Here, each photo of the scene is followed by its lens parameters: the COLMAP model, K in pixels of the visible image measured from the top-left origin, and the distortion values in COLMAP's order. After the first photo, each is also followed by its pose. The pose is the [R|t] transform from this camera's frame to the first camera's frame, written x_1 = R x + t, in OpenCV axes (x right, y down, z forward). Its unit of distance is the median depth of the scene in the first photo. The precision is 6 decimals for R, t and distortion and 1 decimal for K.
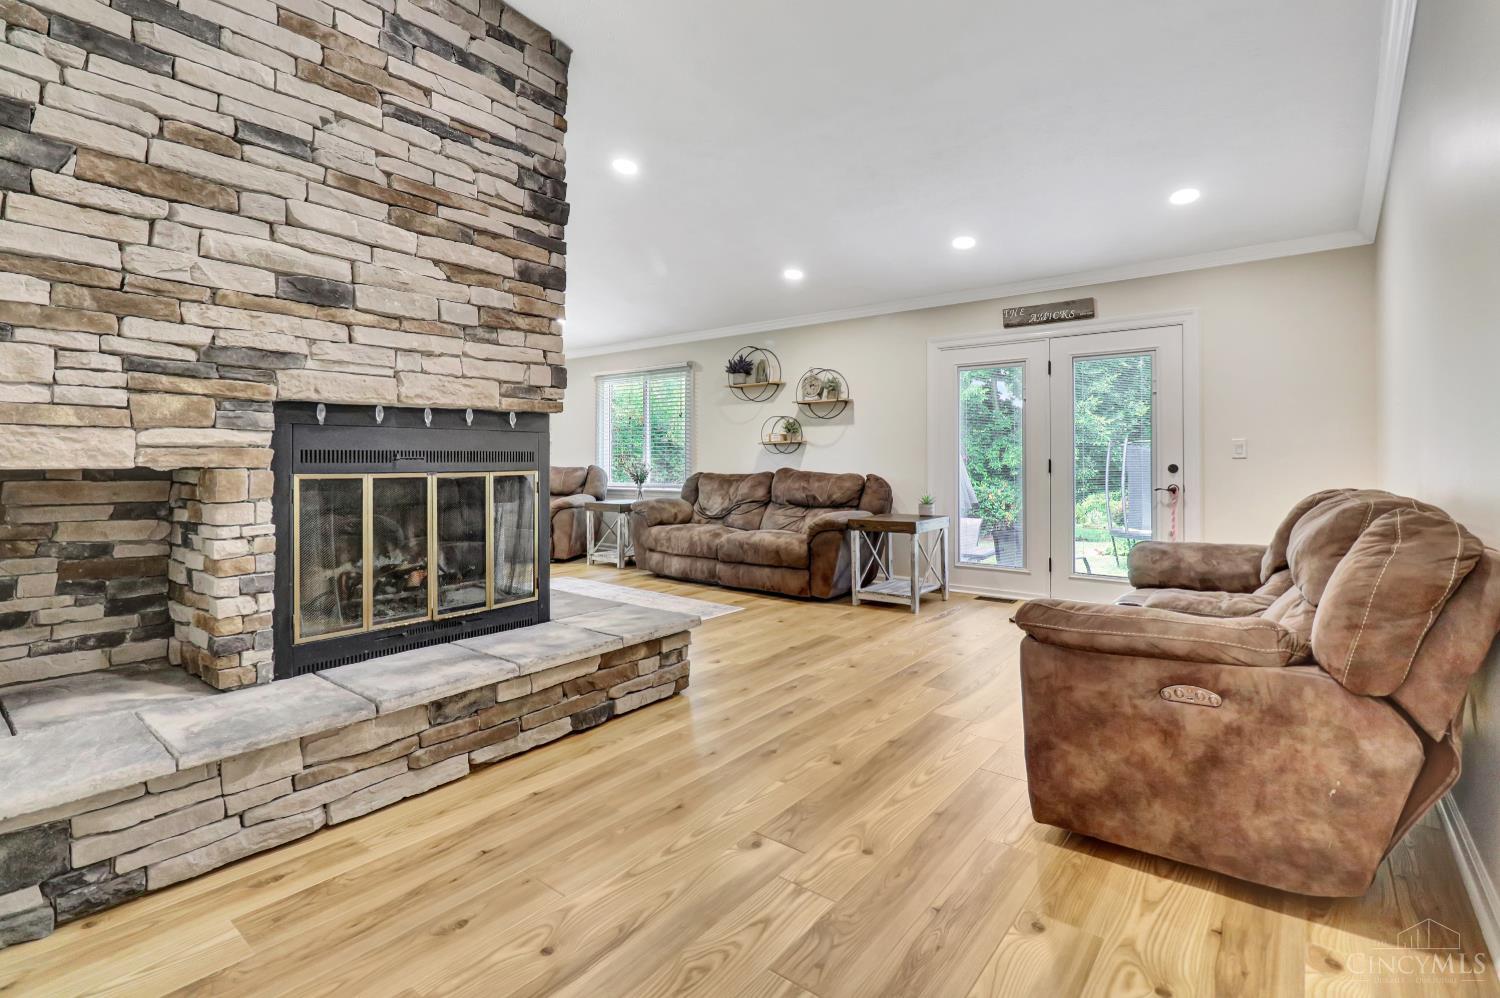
lens RADIAL K [[692.4, 0, 743.9], [0, 692.4, 471.2], [0, 0, 1]] dist [-0.022511, -0.000450]
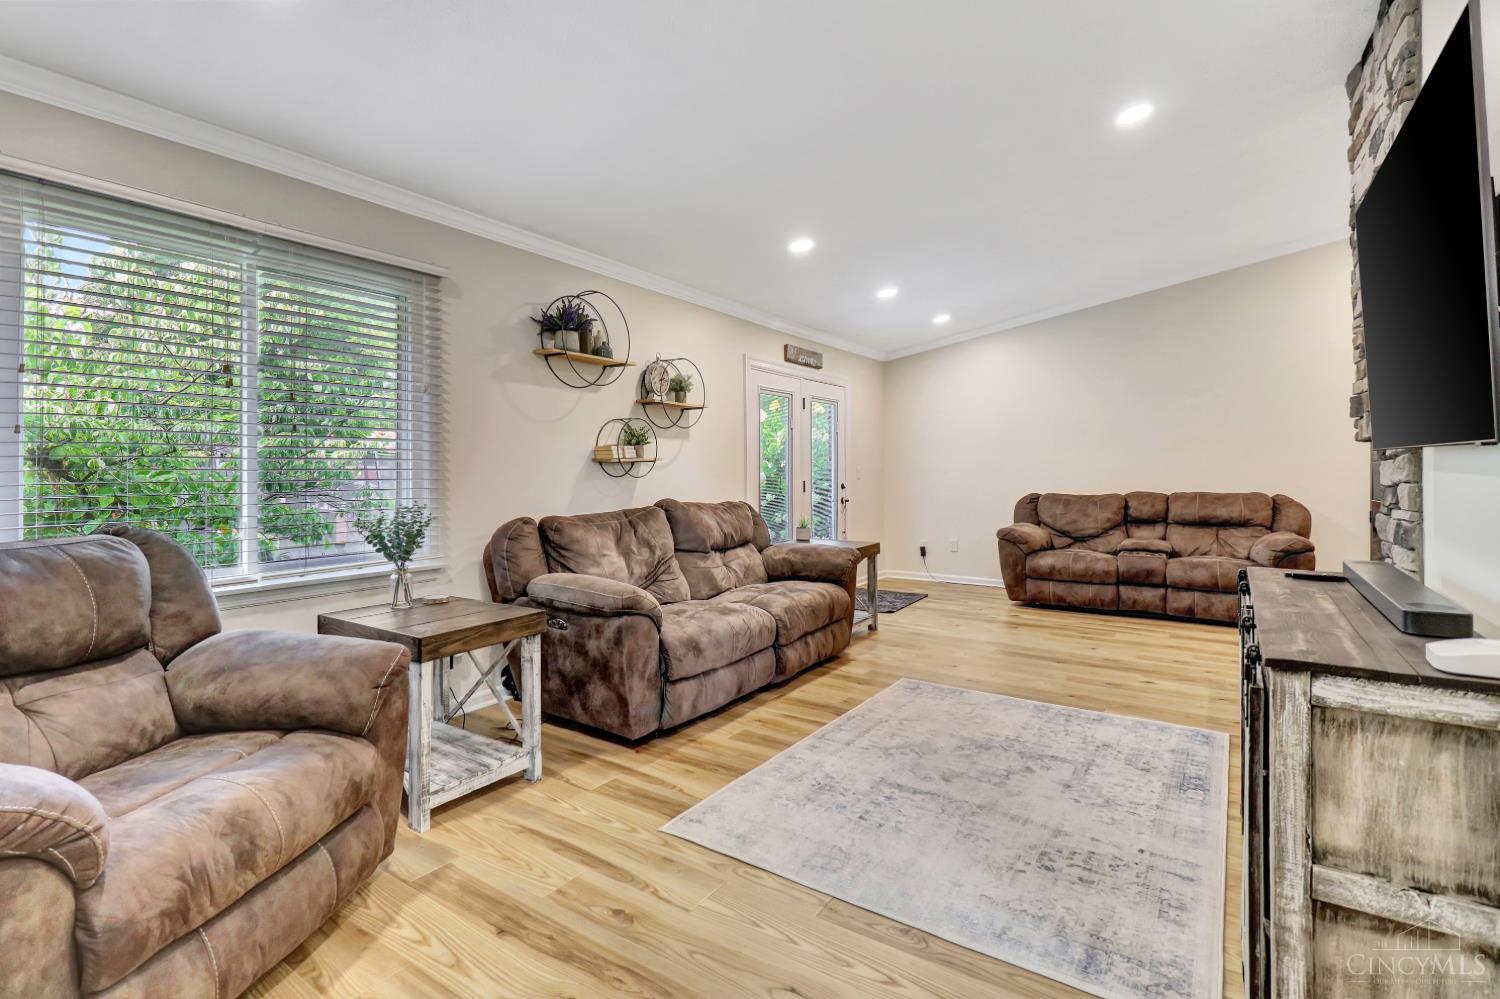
lens RADIAL K [[718.1, 0, 721.6], [0, 718.1, 479.1], [0, 0, 1]] dist [0.006216, -0.008896]
pose [[-0.057300, -0.011930, 0.998286, -1.477574], [0.020551, 0.999703, 0.013127, -0.074945], [-0.998145, 0.021268, -0.057038, 2.302017]]
